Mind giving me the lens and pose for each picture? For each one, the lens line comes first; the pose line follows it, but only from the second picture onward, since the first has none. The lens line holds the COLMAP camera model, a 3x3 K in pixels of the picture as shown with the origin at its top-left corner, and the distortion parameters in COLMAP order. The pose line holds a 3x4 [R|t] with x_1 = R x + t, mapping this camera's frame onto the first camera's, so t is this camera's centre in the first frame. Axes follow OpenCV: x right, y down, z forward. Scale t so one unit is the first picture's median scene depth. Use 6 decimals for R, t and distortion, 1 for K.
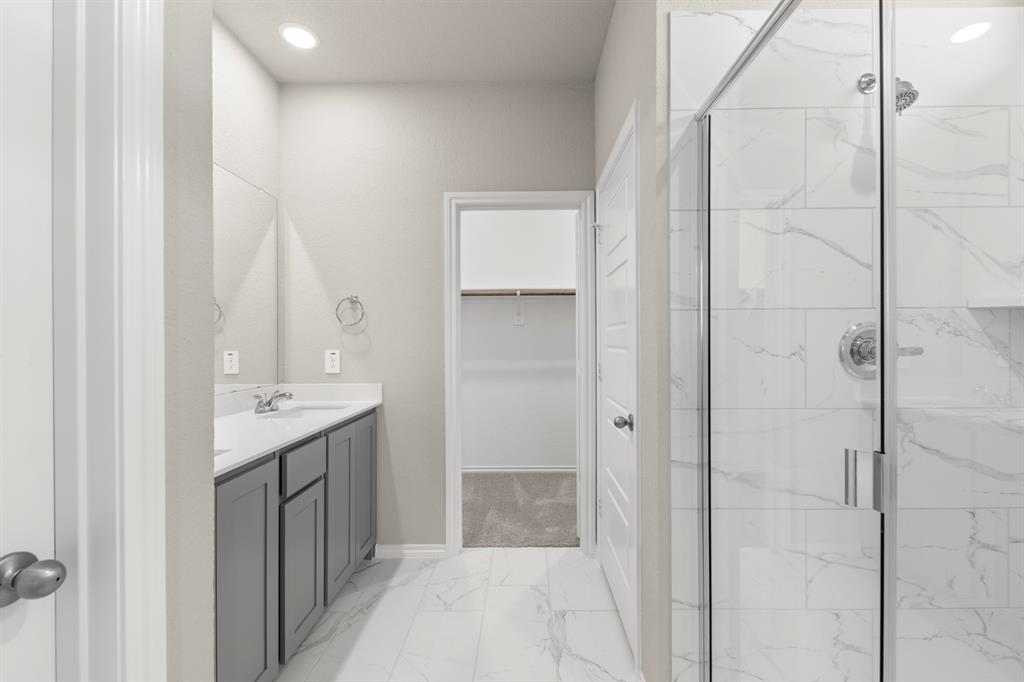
lens RADIAL K [[393.9, 0, 508.5], [0, 393.9, 348.9], [0, 0, 1]] dist [-0.000712, 0.000148]
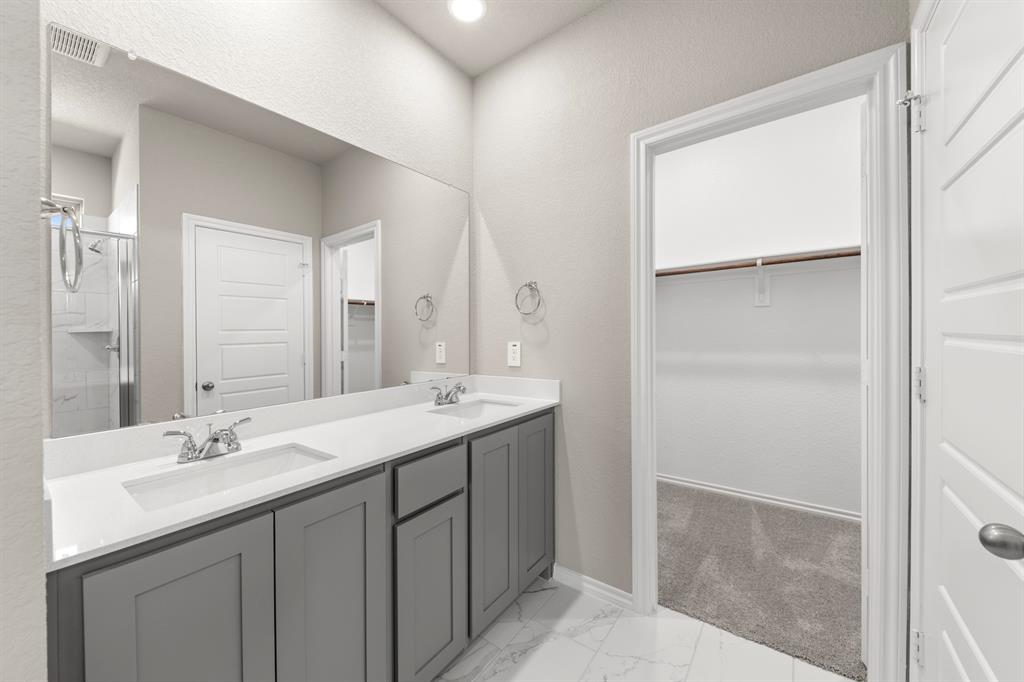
lens RADIAL K [[374.5, 0, 519.4], [0, 374.5, 342.2], [0, 0, 1]] dist [0.002261, -0.002073]
pose [[0.836412, 0.001024, -0.548101, 0.054362], [0.005736, 0.999927, 0.010622, -0.004853], [0.548072, -0.012028, 0.836345, 0.266593]]
